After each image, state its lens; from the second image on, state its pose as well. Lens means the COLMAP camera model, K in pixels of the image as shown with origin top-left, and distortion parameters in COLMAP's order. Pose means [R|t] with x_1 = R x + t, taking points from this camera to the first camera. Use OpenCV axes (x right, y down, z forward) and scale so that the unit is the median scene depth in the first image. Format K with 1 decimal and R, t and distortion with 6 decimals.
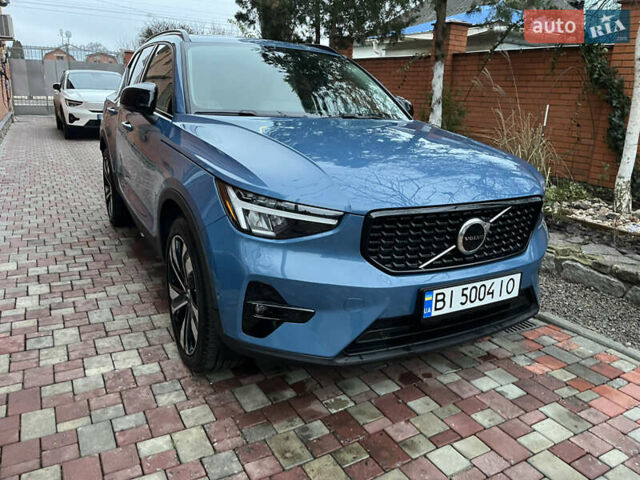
lens RADIAL K [[545.5, 0, 320.2], [0, 545.5, 240.5], [0, 0, 1]] dist [0.091601, -0.222172]
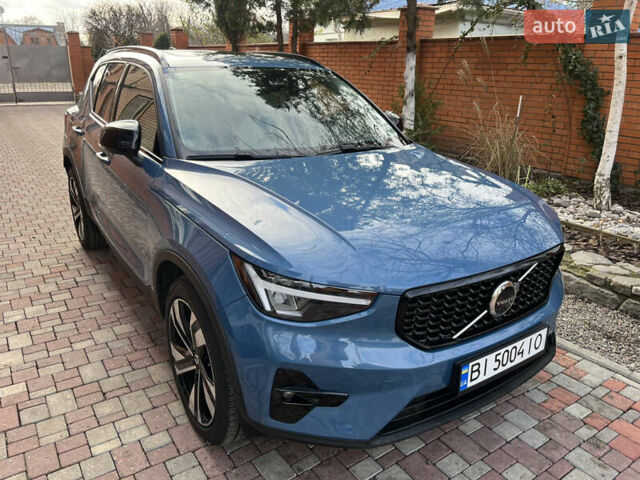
lens RADIAL K [[545.5, 0, 320.2], [0, 545.5, 240.5], [0, 0, 1]] dist [0.091601, -0.222172]
pose [[0.995608, -0.050419, 0.078886, -0.087927], [0.045584, 0.997038, 0.061944, -0.143698], [-0.081776, -0.058076, 0.994957, 0.057423]]
